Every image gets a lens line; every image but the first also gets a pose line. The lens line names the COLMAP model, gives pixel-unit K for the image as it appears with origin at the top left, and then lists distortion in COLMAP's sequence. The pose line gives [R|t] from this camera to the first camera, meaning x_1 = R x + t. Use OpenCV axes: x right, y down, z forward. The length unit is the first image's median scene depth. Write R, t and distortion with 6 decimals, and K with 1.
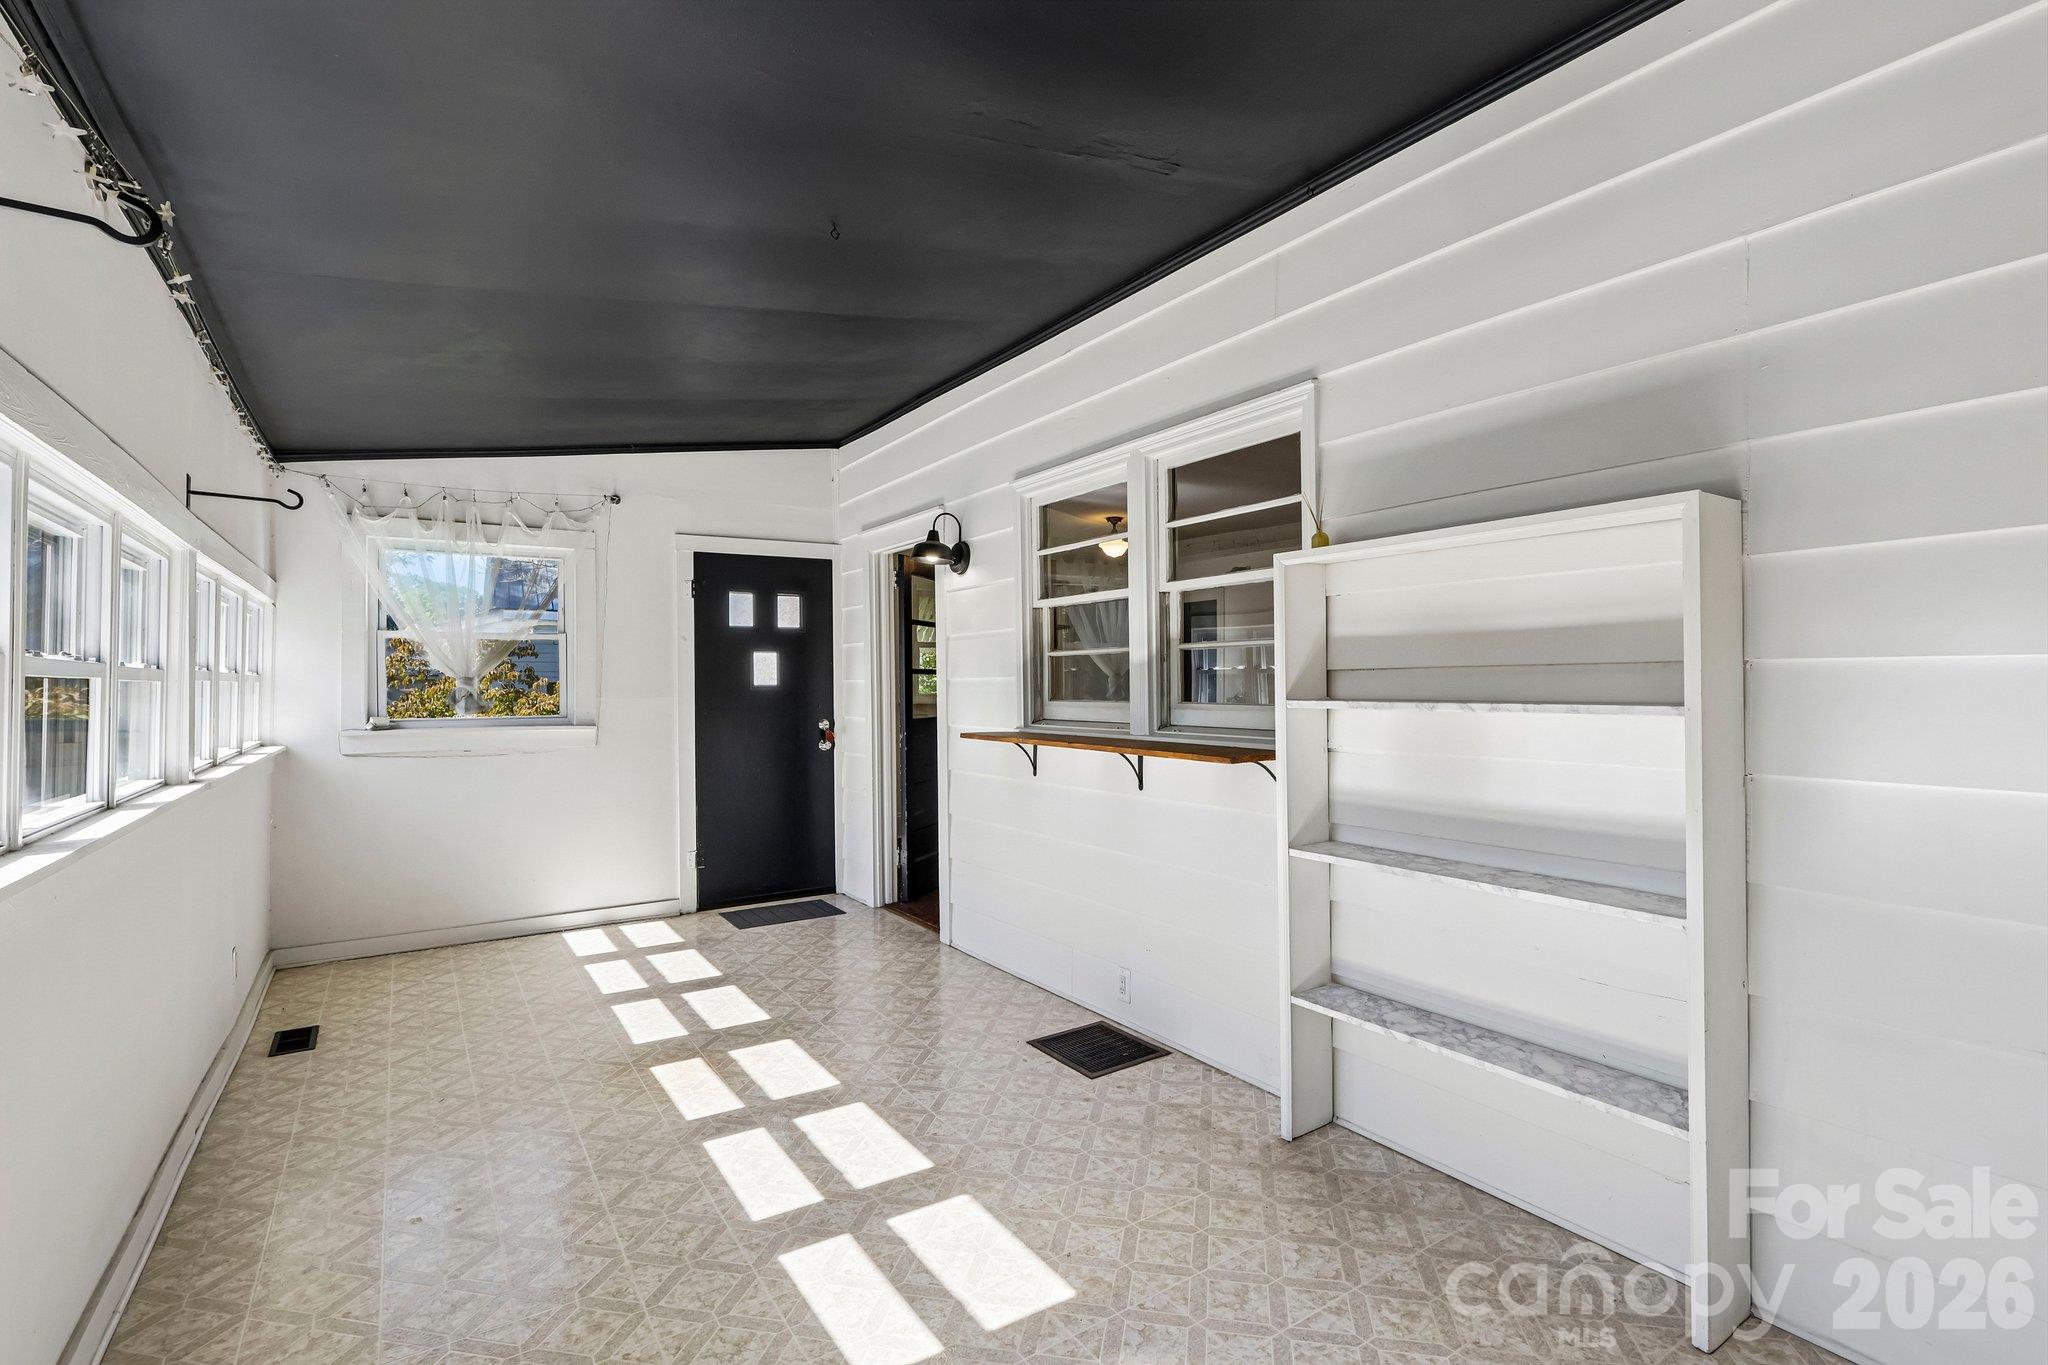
lens RADIAL K [[948.0, 0, 1024.0], [0, 948.0, 682.5], [0, 0, 1]] dist [0.017417, -0.000607]
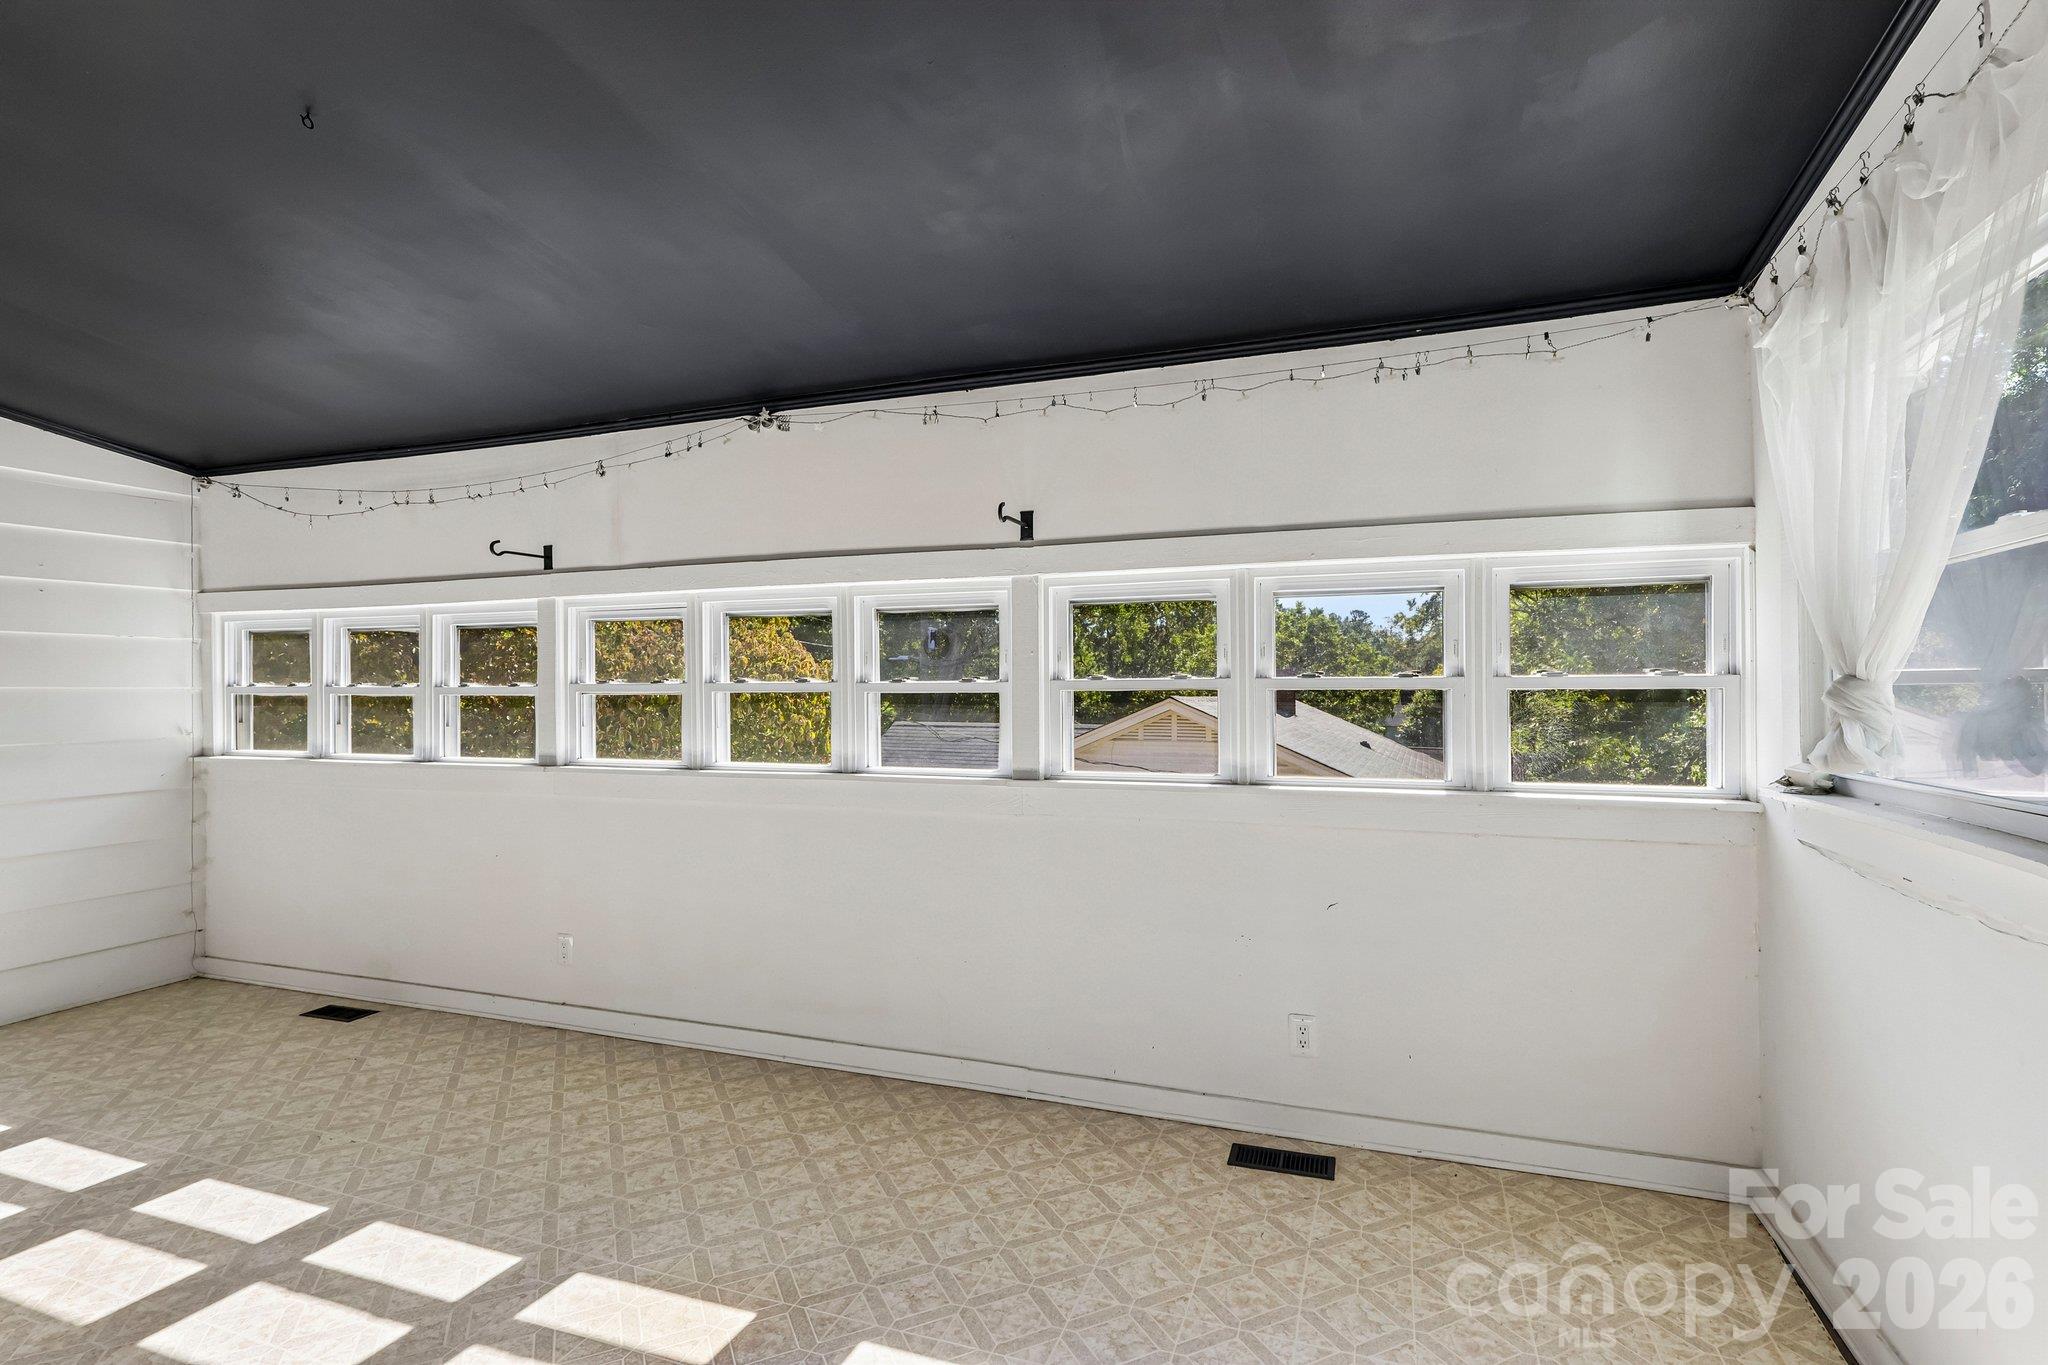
lens RADIAL K [[951.0, 0, 1034.1], [0, 951.0, 688.4], [0, 0, 1]] dist [0.000396, 0.000740]
pose [[-0.794329, 0.007494, -0.607442, -0.205762], [0.007851, 0.999967, 0.002071, -0.006820], [0.607437, -0.003124, -0.794362, 2.050952]]
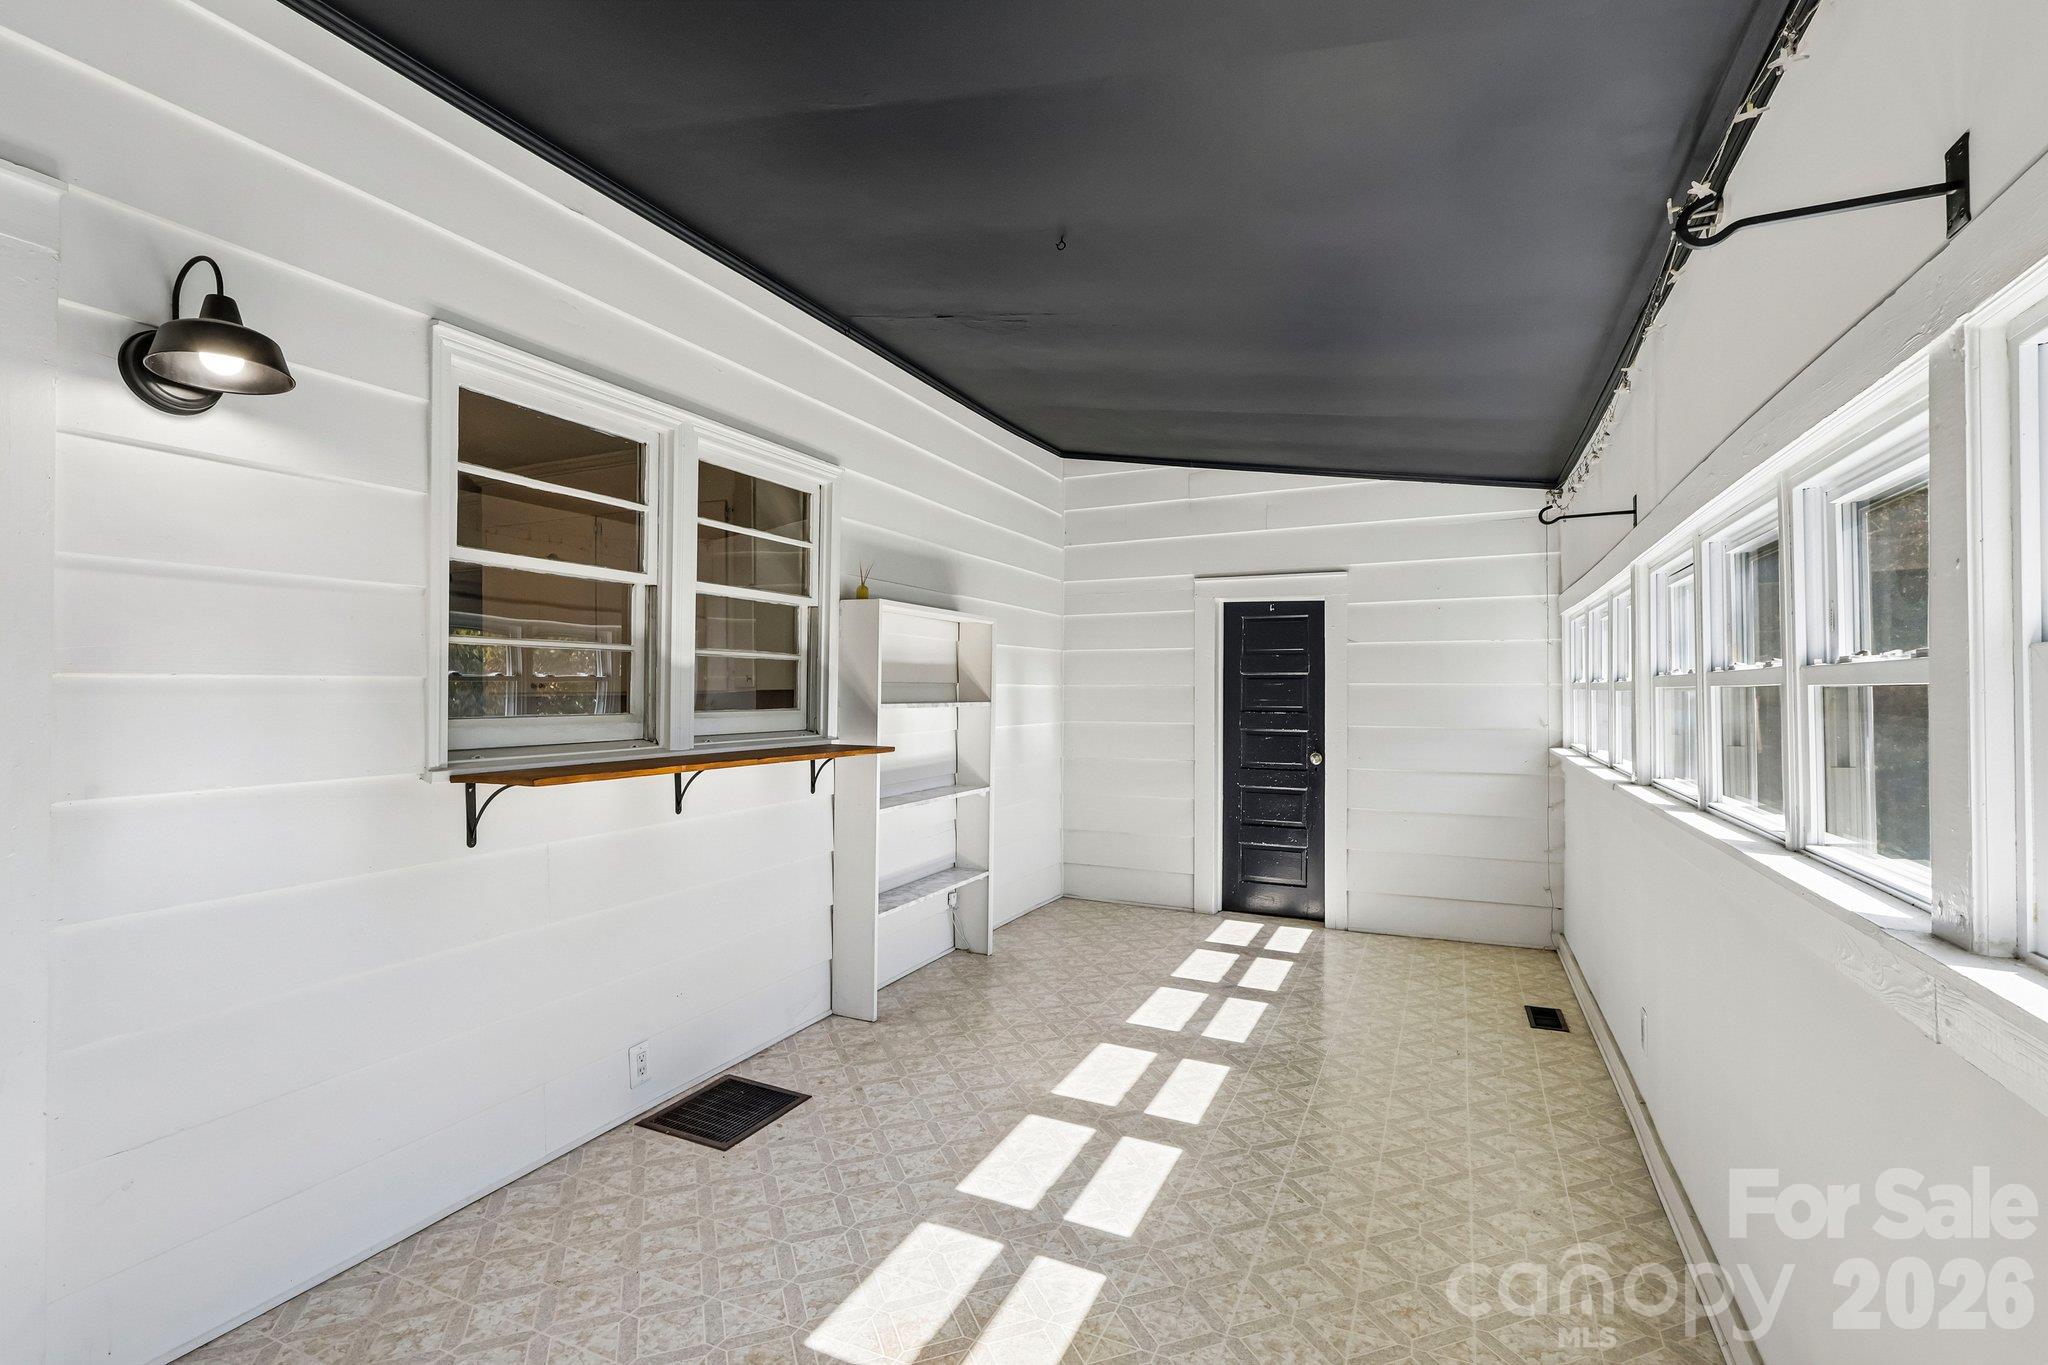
lens RADIAL K [[951.0, 0, 1034.1], [0, 951.0, 688.4], [0, 0, 1]] dist [0.000396, 0.000740]
pose [[-0.541704, 0.007136, 0.840539, -1.064467], [0.000054, 0.999964, -0.008455, 0.008576], [-0.840570, -0.004535, -0.541685, 1.628781]]
